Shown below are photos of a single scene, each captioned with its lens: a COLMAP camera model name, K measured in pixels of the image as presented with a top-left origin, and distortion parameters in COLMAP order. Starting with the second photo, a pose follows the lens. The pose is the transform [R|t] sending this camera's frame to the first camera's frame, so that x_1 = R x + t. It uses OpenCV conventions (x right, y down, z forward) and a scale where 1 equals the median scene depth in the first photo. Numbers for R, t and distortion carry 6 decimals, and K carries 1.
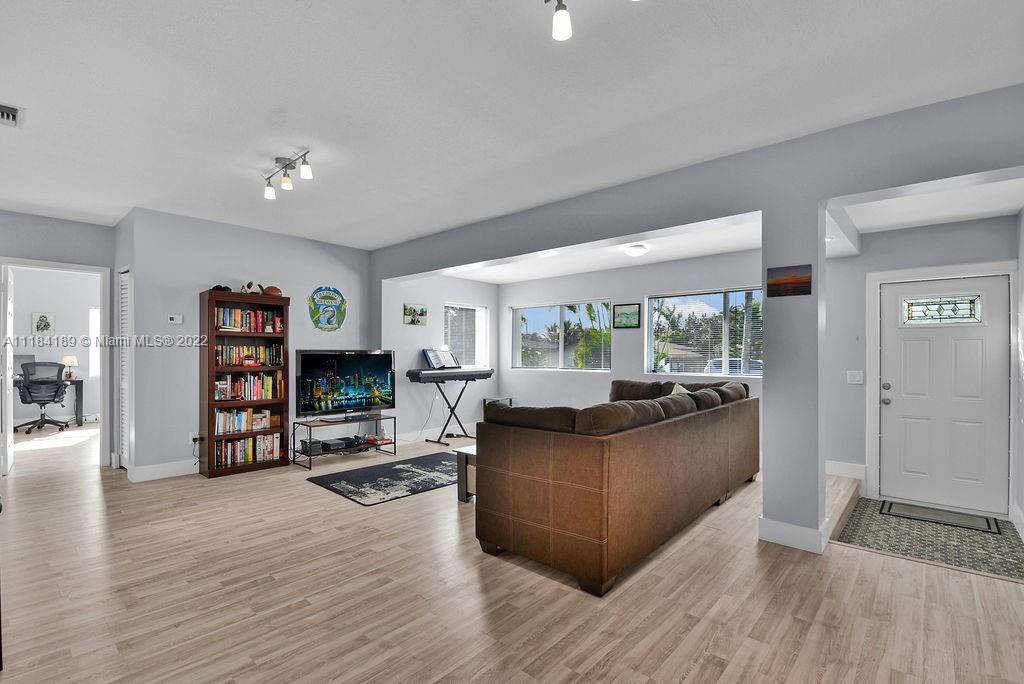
lens RADIAL K [[458.0, 0, 508.7], [0, 458.0, 354.6], [0, 0, 1]] dist [0.003647, -0.015633]
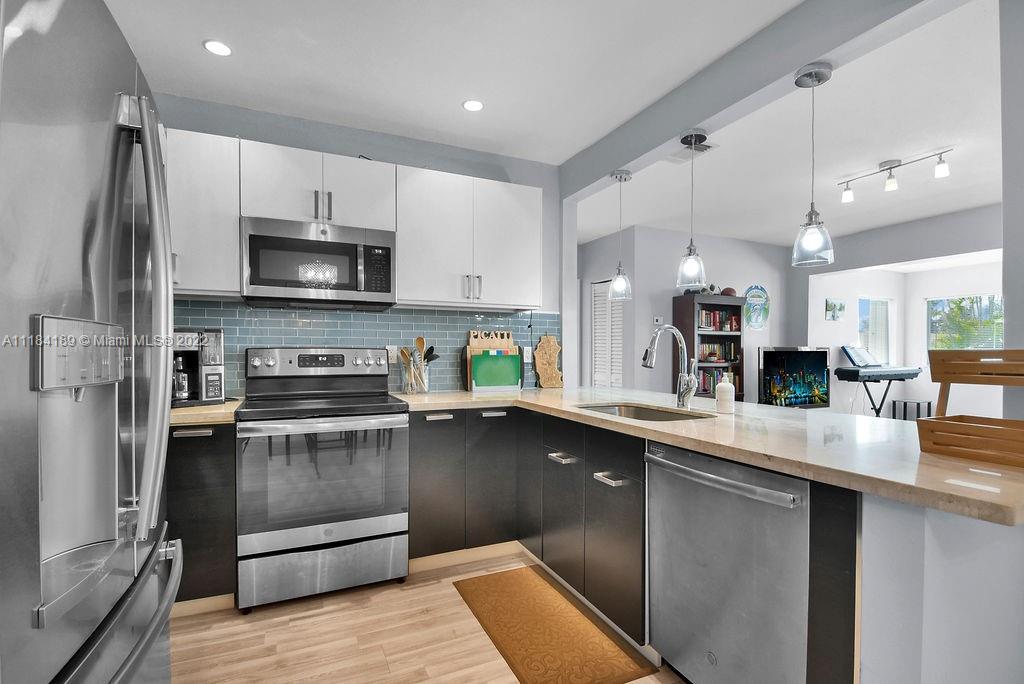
lens RADIAL K [[472.3, 0, 520.4], [0, 472.3, 359.9], [0, 0, 1]] dist [0.011977, -0.016801]
pose [[0.919520, 0.010802, -0.392895, -0.515609], [-0.003953, 0.999826, 0.018238, 0.000957], [0.393023, -0.015217, 0.919403, -0.198913]]
